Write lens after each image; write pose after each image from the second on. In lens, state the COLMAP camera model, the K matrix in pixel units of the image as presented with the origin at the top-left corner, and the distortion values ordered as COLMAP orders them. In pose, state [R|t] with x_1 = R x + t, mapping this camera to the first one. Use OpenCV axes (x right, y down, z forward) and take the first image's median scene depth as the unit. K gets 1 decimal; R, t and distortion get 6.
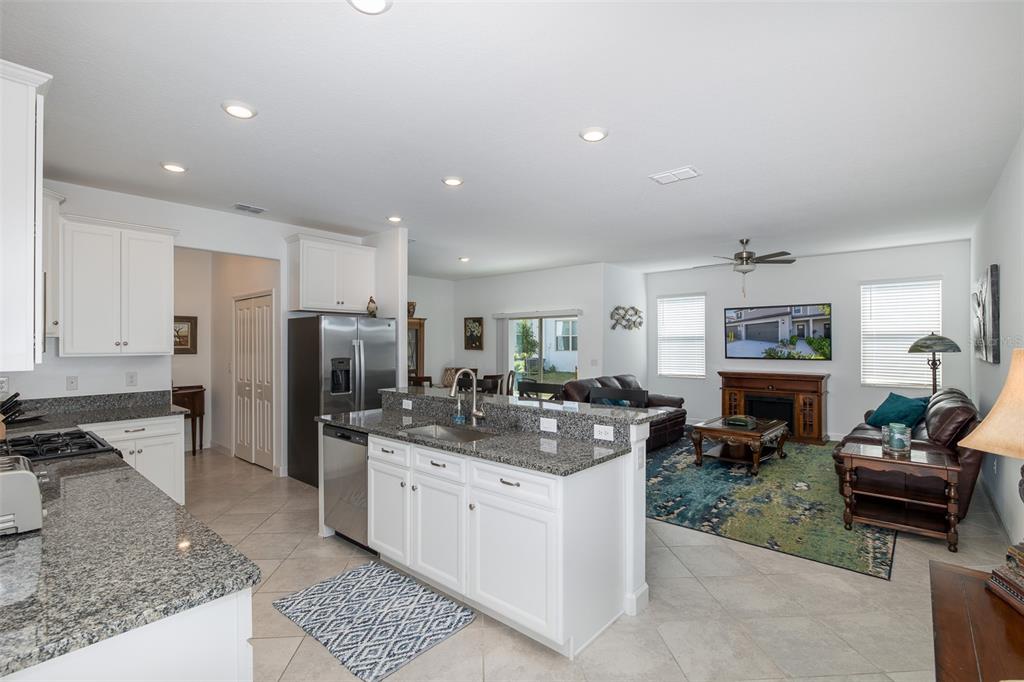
lens RADIAL K [[473.8, 0, 509.6], [0, 473.8, 341.4], [0, 0, 1]] dist [-0.002429, 0.000476]
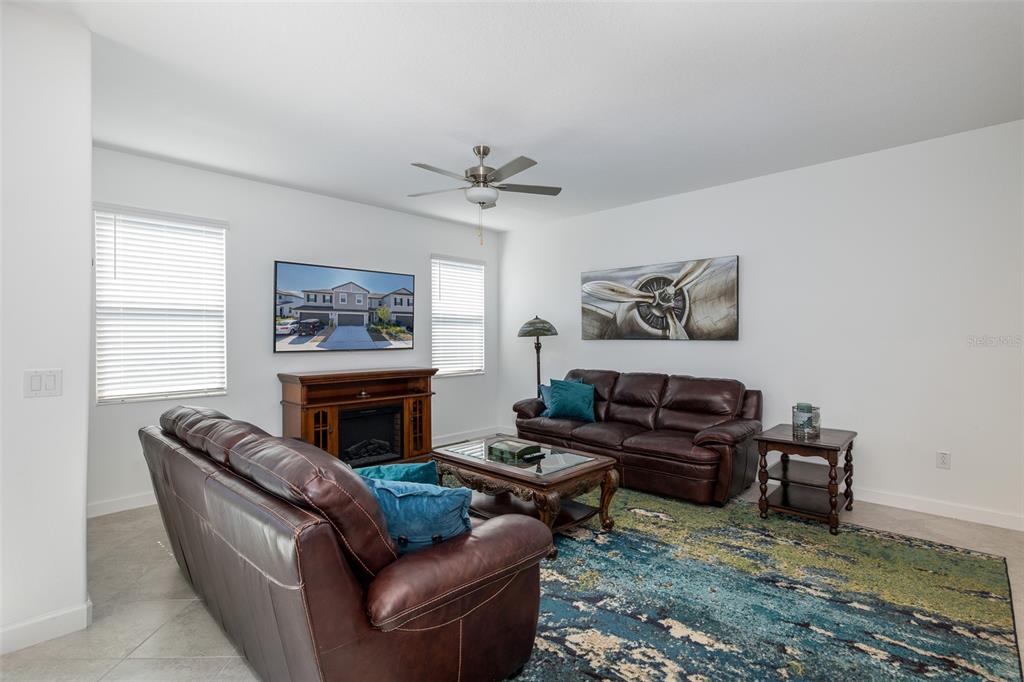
lens RADIAL K [[468.4, 0, 512.0], [0, 468.4, 341.0], [0, 0, 1]] dist [-0.002384, -0.000353]
pose [[0.046038, -0.006536, 0.998918, -0.114398], [0.000278, 0.999979, 0.006530, 0.030742], [-0.998940, -0.000023, 0.046039, 1.136517]]
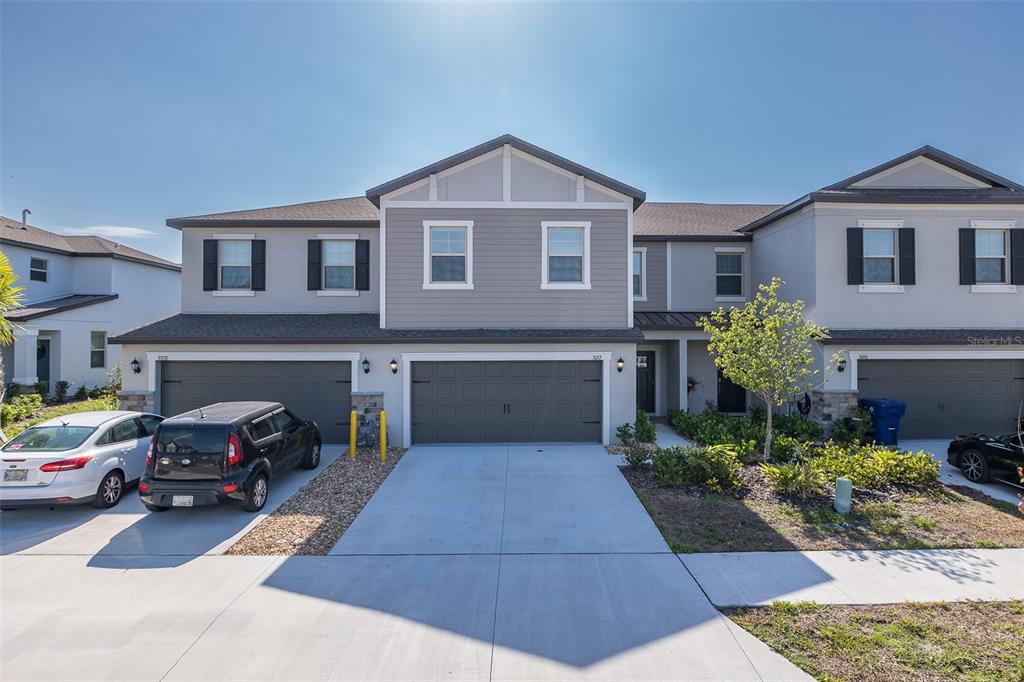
lens RADIAL K [[473.8, 0, 509.6], [0, 473.8, 341.4], [0, 0, 1]] dist [-0.002429, 0.000476]
pose [[0.732046, 0.010549, 0.681173, 0.751617], [-0.002271, 0.999912, -0.013044, -0.023103], [-0.681251, 0.008002, 0.732006, 1.413117]]
